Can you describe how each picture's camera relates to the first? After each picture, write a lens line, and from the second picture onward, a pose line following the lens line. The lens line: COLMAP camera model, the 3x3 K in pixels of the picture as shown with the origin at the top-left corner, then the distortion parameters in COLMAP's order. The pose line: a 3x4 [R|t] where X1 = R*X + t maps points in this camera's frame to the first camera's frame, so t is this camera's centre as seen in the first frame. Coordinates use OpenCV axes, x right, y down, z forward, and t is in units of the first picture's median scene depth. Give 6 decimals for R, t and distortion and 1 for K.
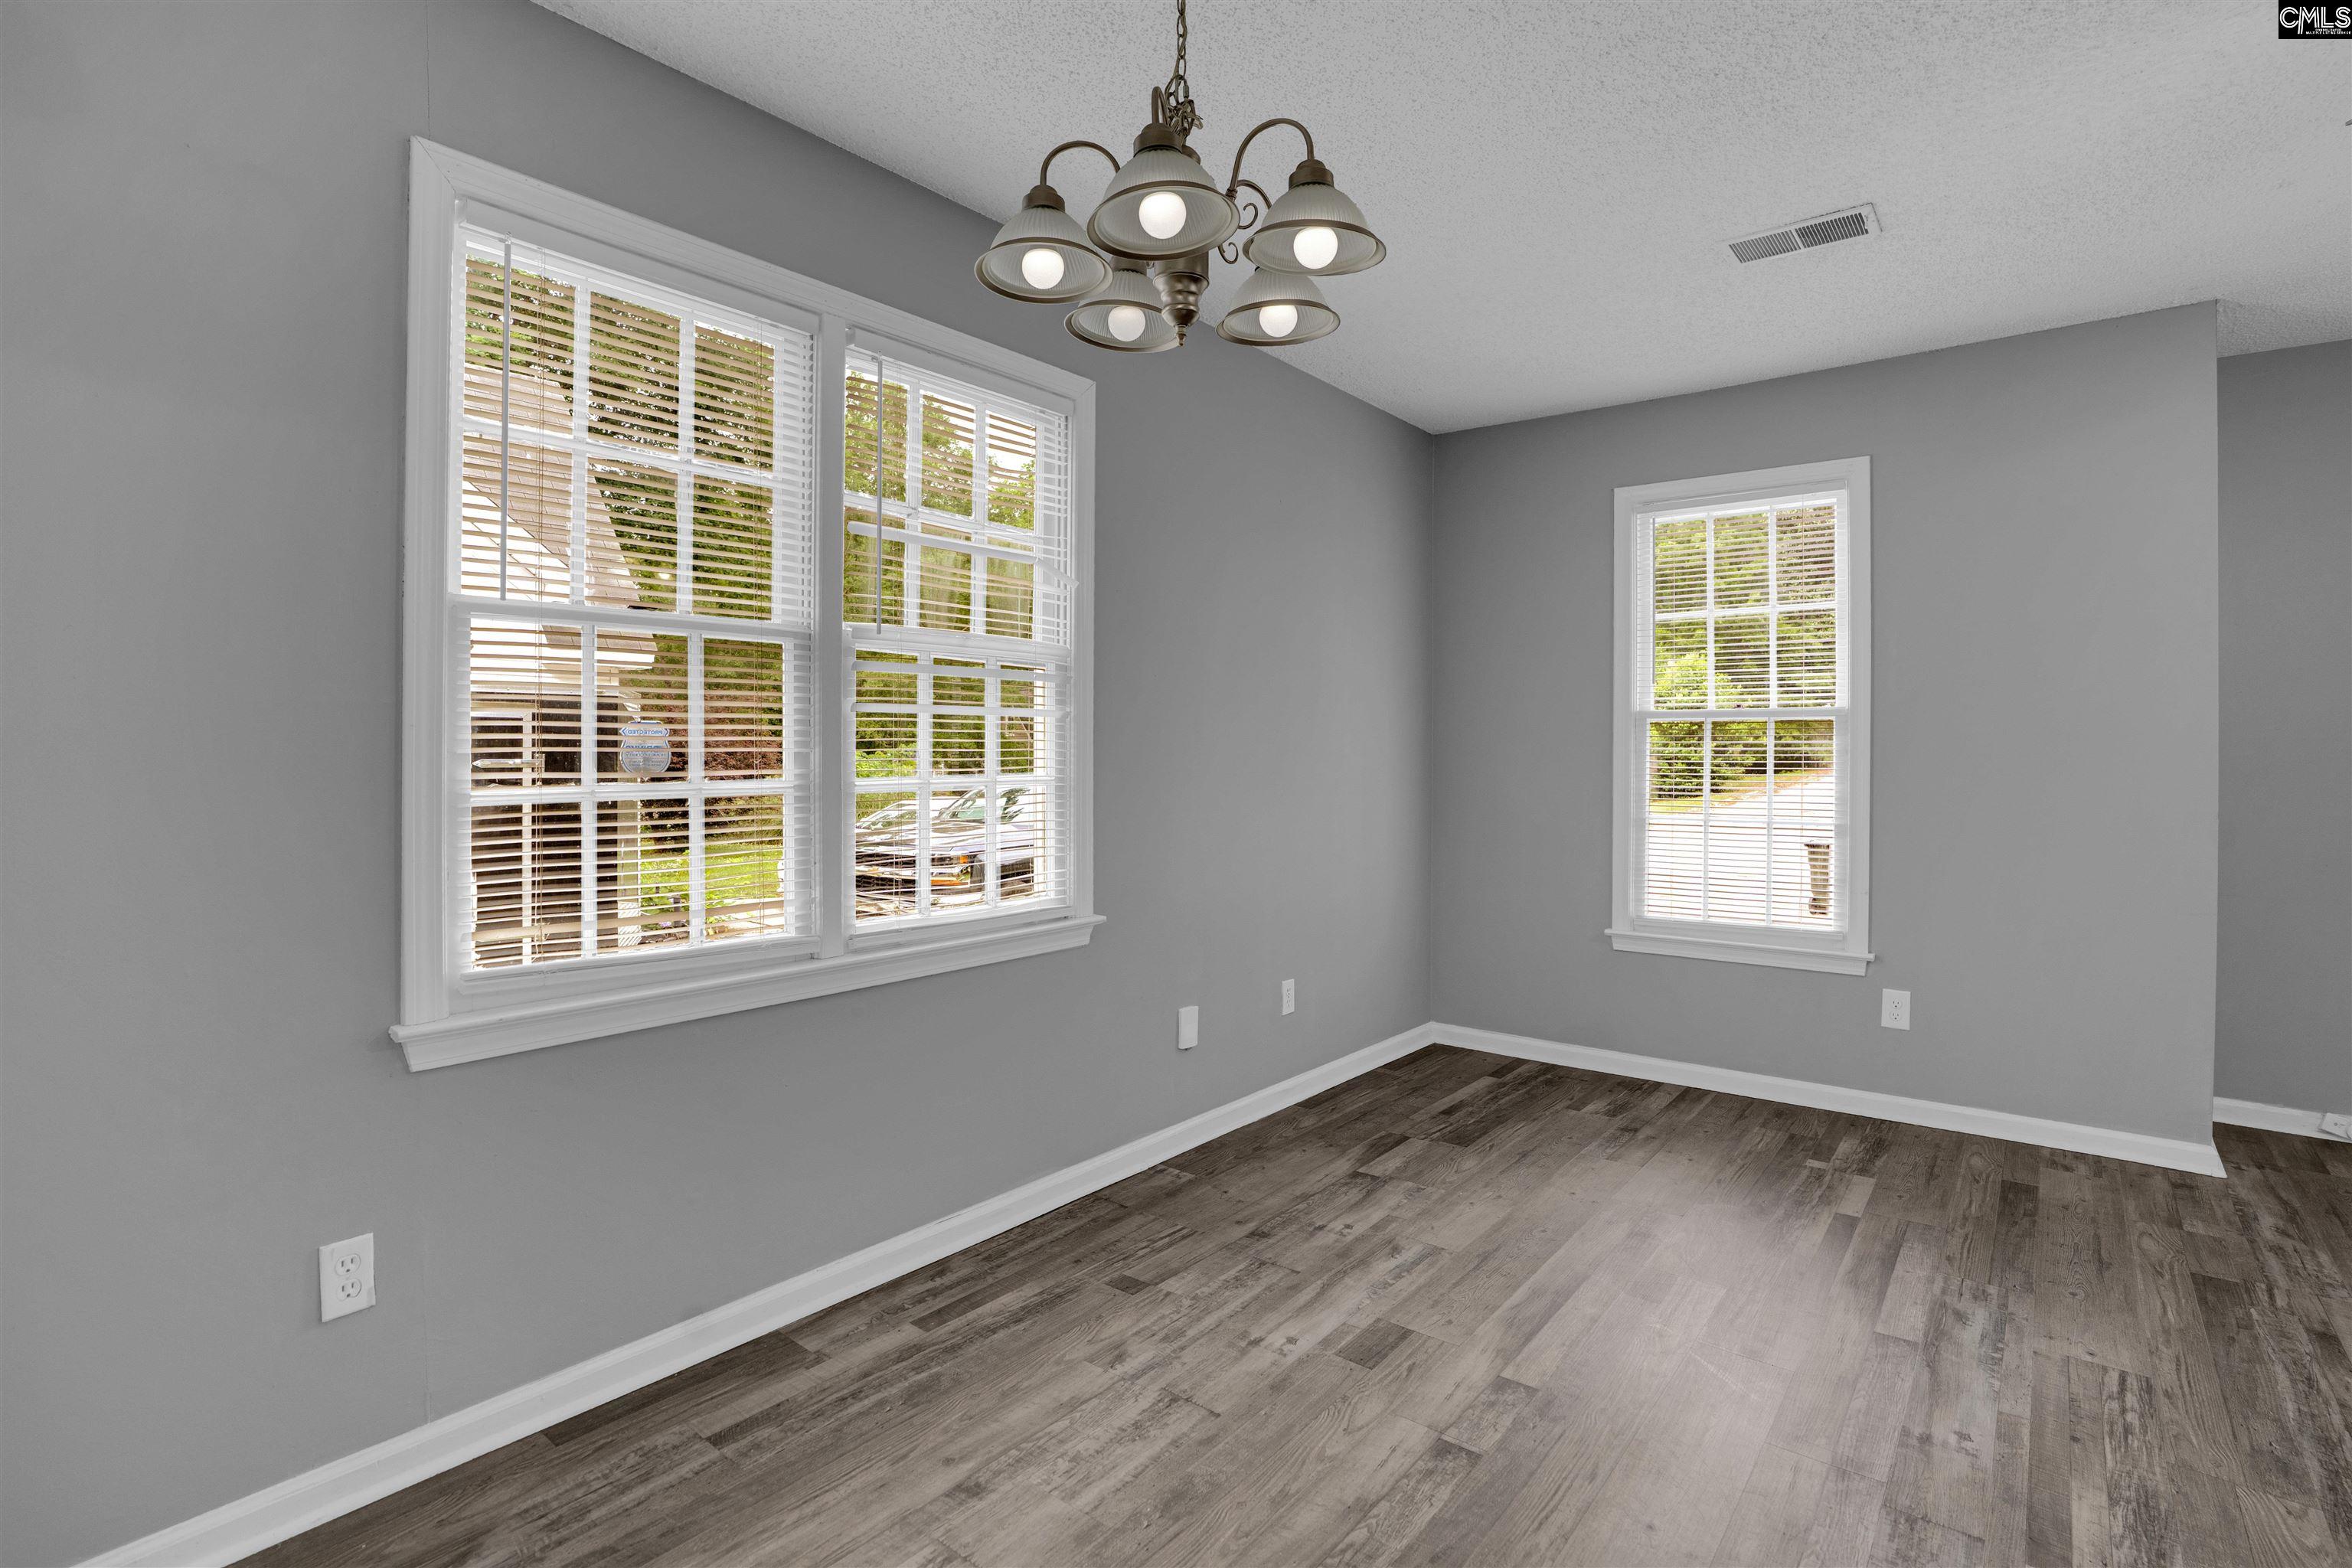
lens RADIAL K [[1118.6, 0, 1173.5], [0, 1118.6, 769.5], [0, 0, 1]] dist [-0.064970, 0.023412]
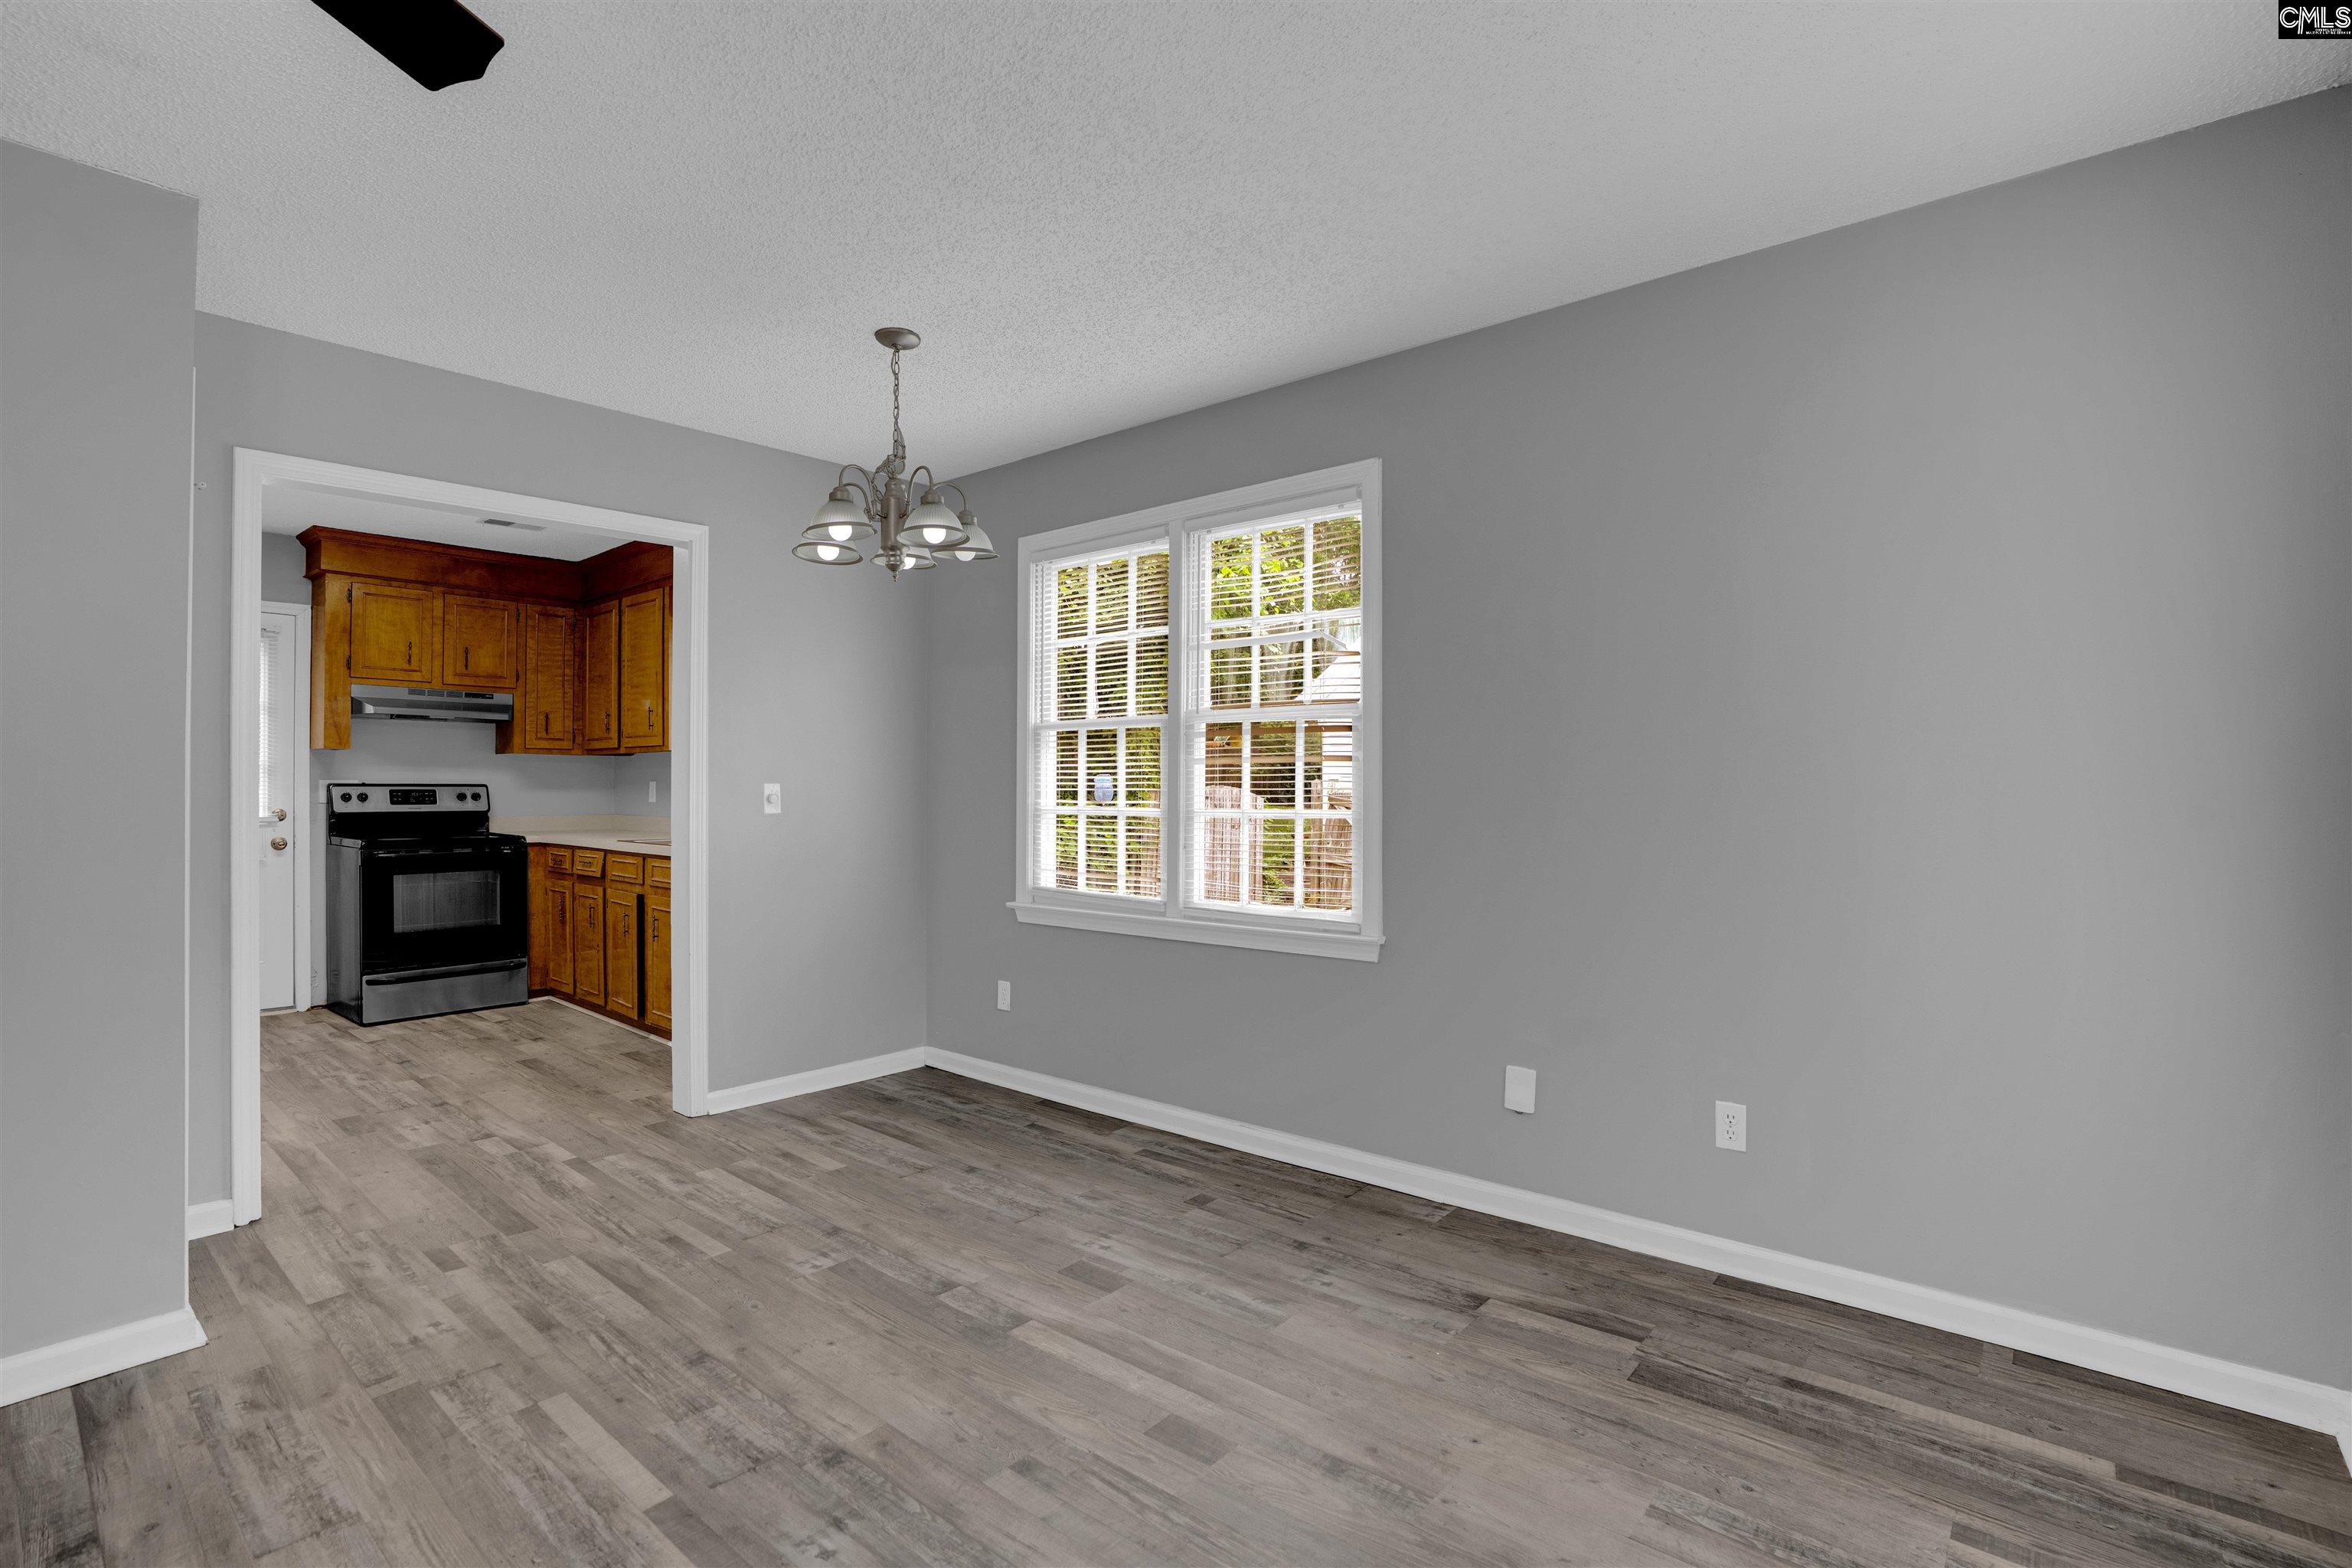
lens RADIAL K [[1095.0, 0, 1181.7], [0, 1095.0, 787.3], [0, 0, 1]] dist [-0.063314, 0.023912]
pose [[-0.019338, -0.003499, -0.999807, 1.125666], [-0.013894, 0.999898, -0.003231, -0.012447], [0.999716, 0.013829, -0.019384, 0.908500]]
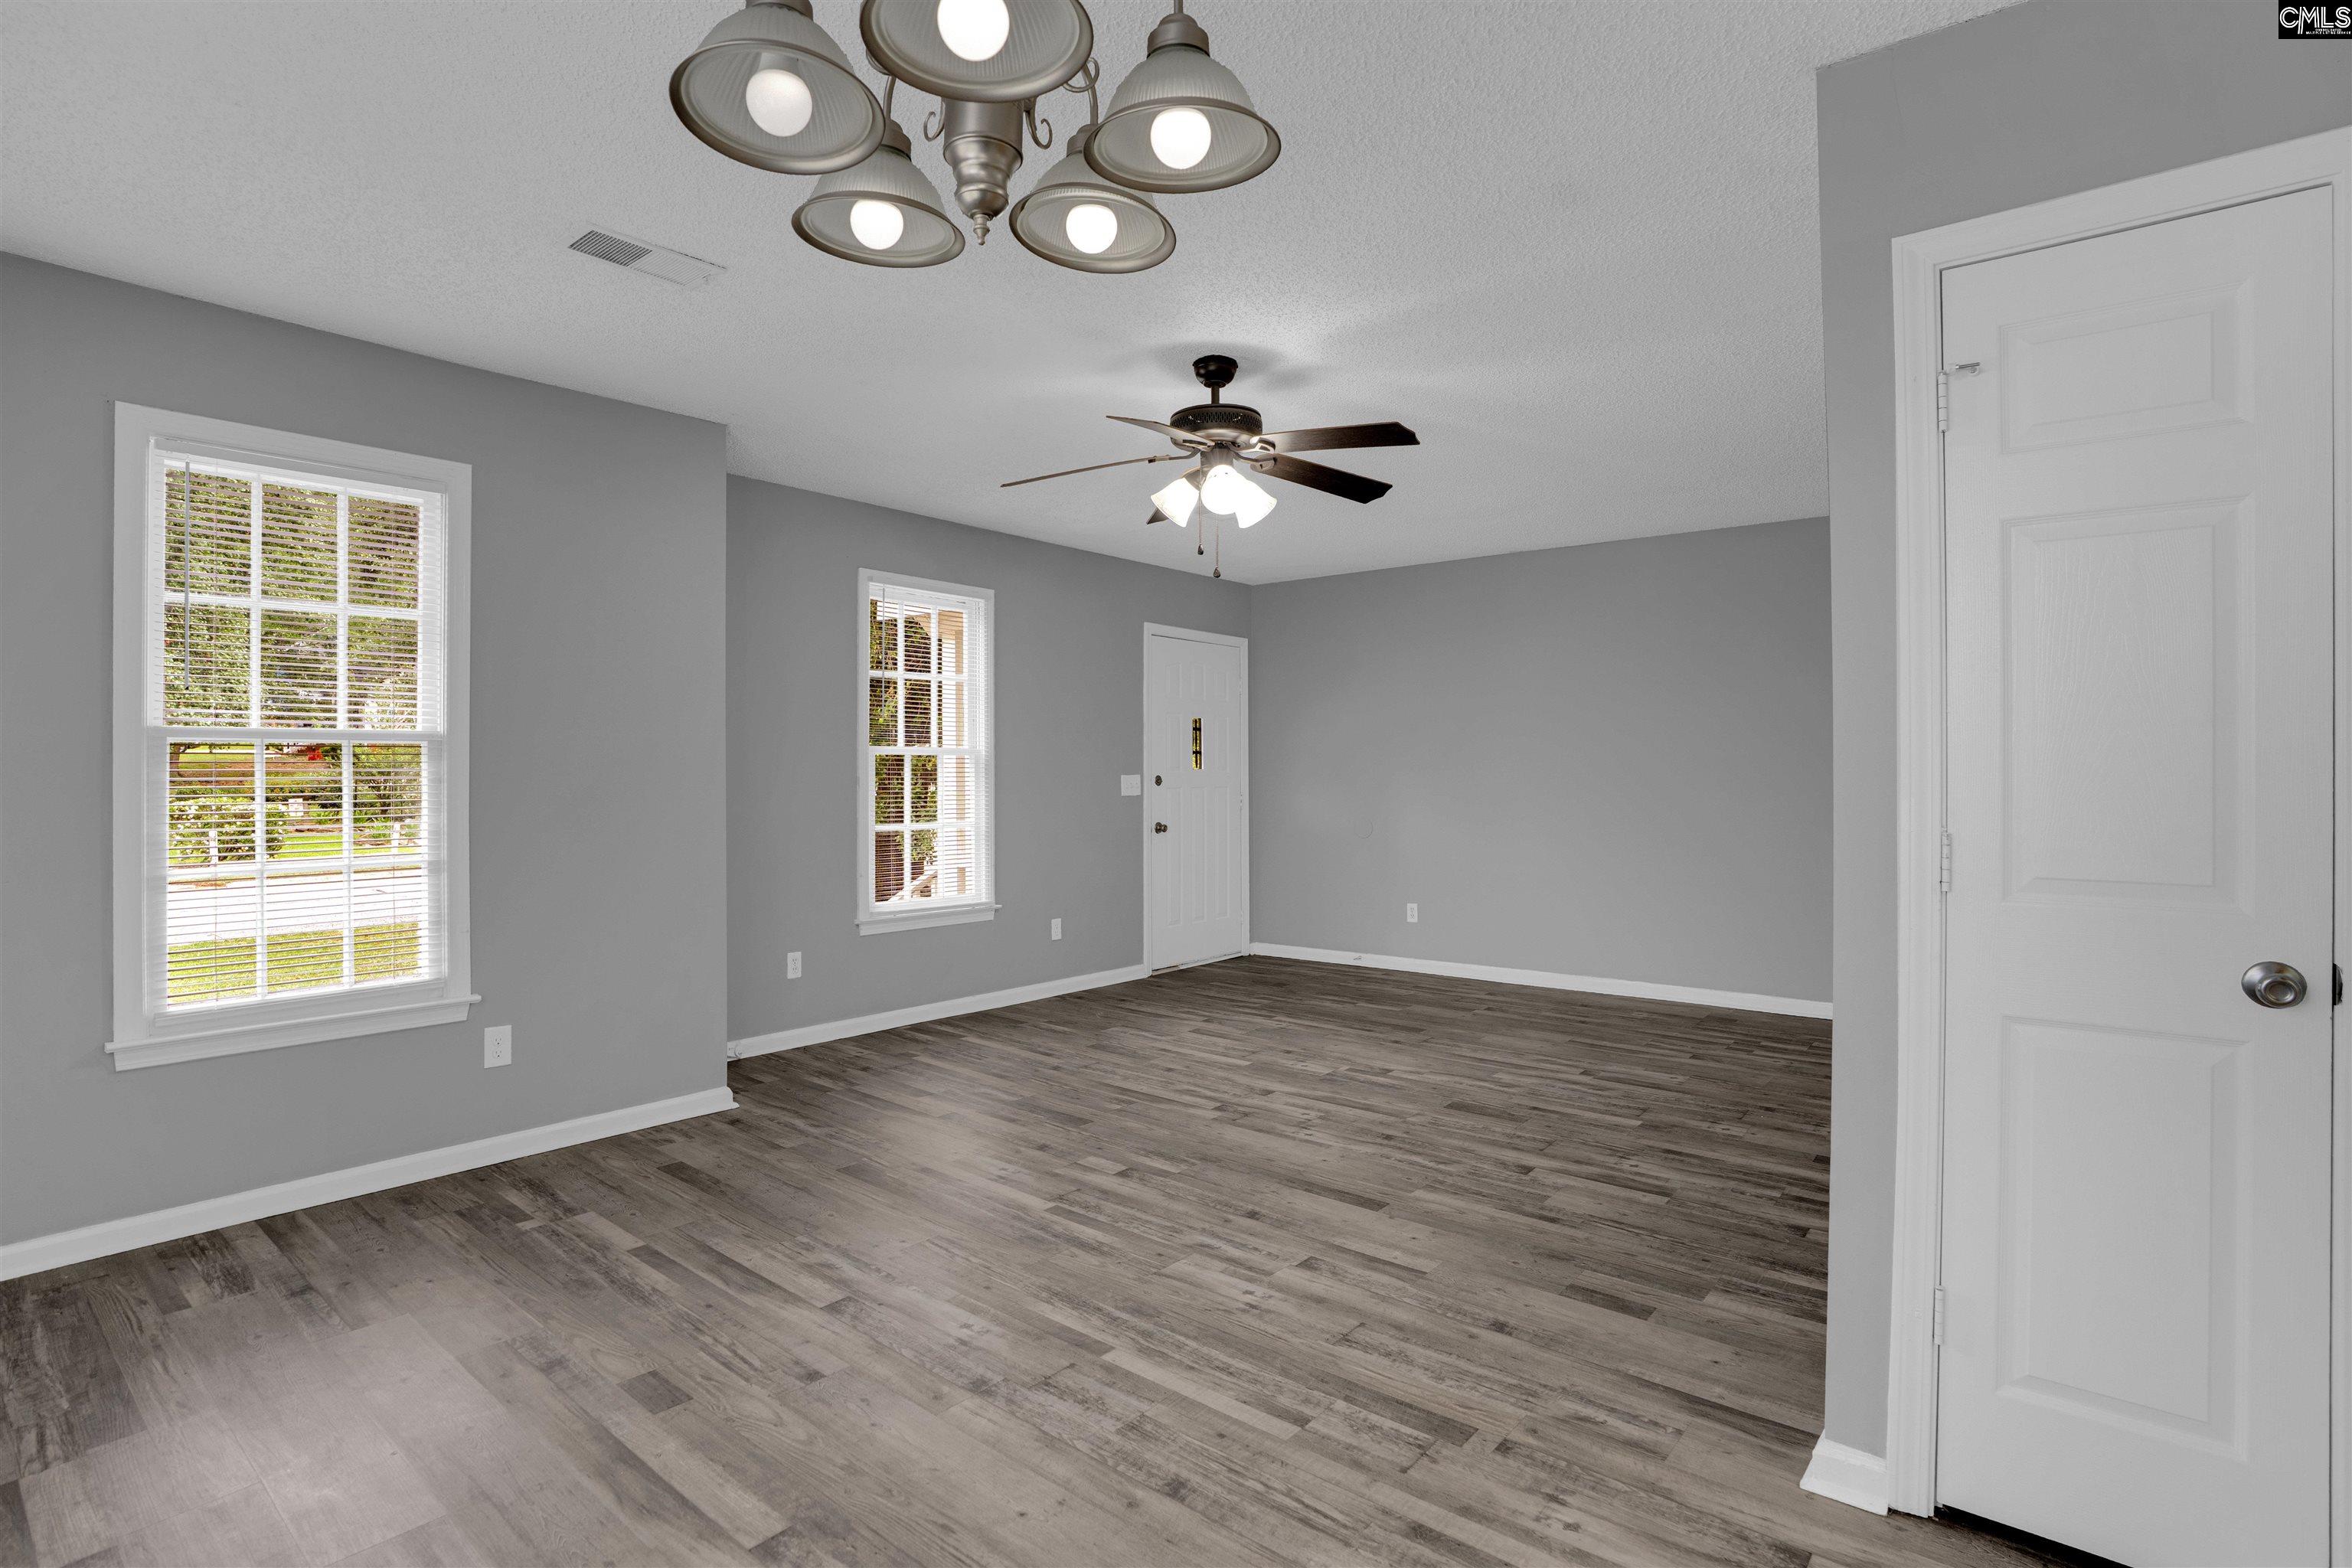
lens RADIAL K [[1142.4, 0, 1157.2], [0, 1142.4, 778.1], [0, 0, 1]] dist [-0.070644, 0.029464]
pose [[0.018040, -0.010968, 0.999777, -0.408863], [0.011406, 0.999877, 0.010763, -0.028647], [-0.999772, 0.011210, 0.018163, 0.516955]]
